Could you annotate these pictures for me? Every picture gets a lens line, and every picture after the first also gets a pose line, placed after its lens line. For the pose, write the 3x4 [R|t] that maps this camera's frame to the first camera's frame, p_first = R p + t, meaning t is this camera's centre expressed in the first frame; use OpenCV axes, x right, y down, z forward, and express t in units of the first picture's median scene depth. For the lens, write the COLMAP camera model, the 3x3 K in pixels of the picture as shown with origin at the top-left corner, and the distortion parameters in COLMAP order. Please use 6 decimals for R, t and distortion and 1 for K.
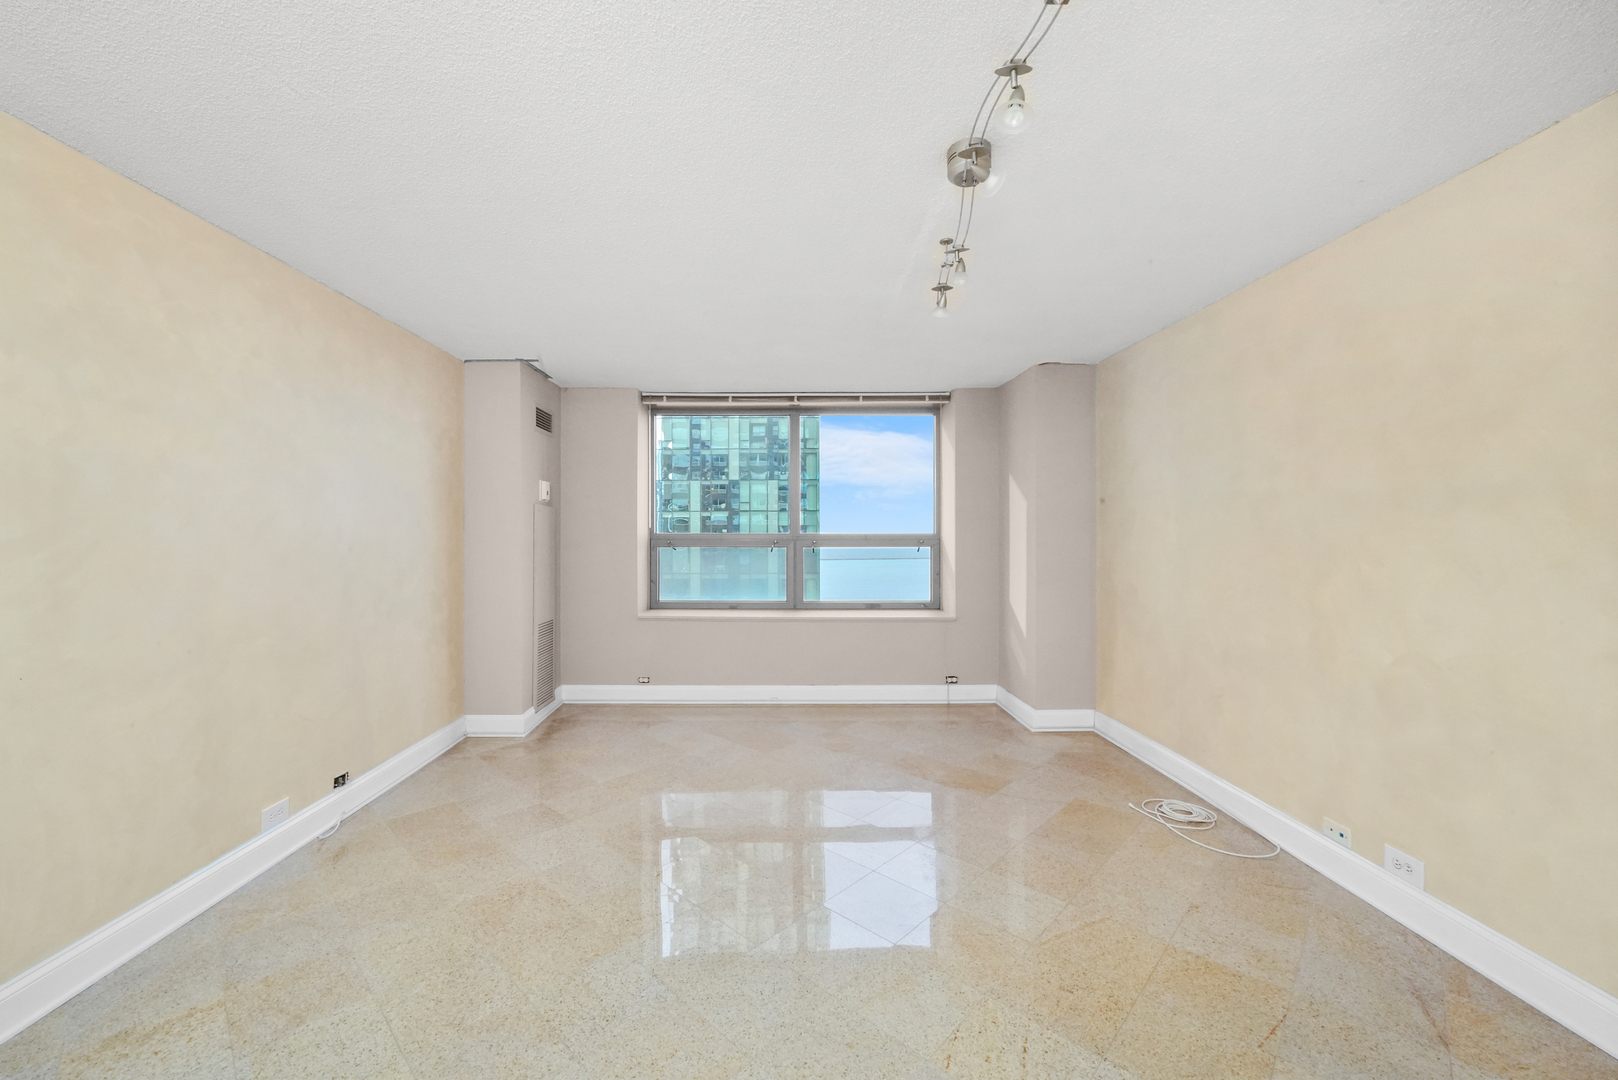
lens RADIAL K [[631.2, 0, 779.2], [0, 631.2, 526.6], [0, 0, 1]] dist [-0.010585, 0.001043]
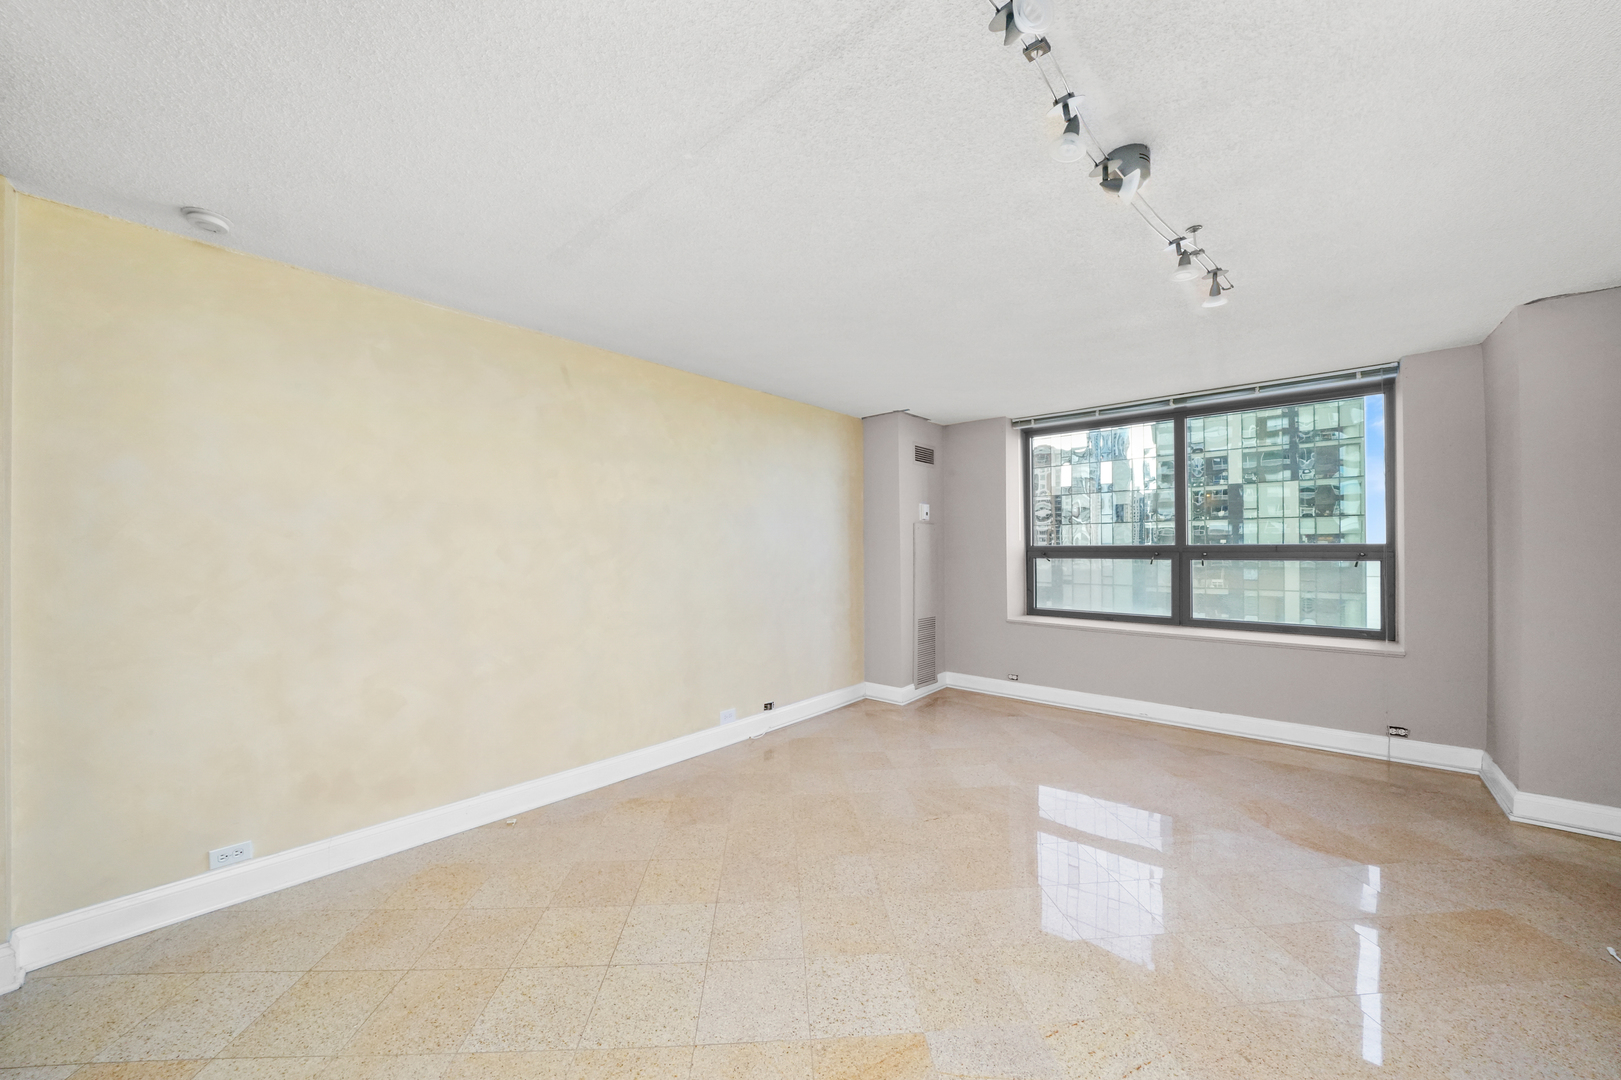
lens RADIAL K [[578.6, 0, 810.7], [0, 578.6, 542.4], [0, 0, 1]] dist [-0.017994, 0.001248]
pose [[0.751709, -0.009802, -0.659422, 0.210105], [0.013507, 0.999909, 0.000534, -0.000931], [0.659356, -0.009309, 0.751773, -0.002860]]
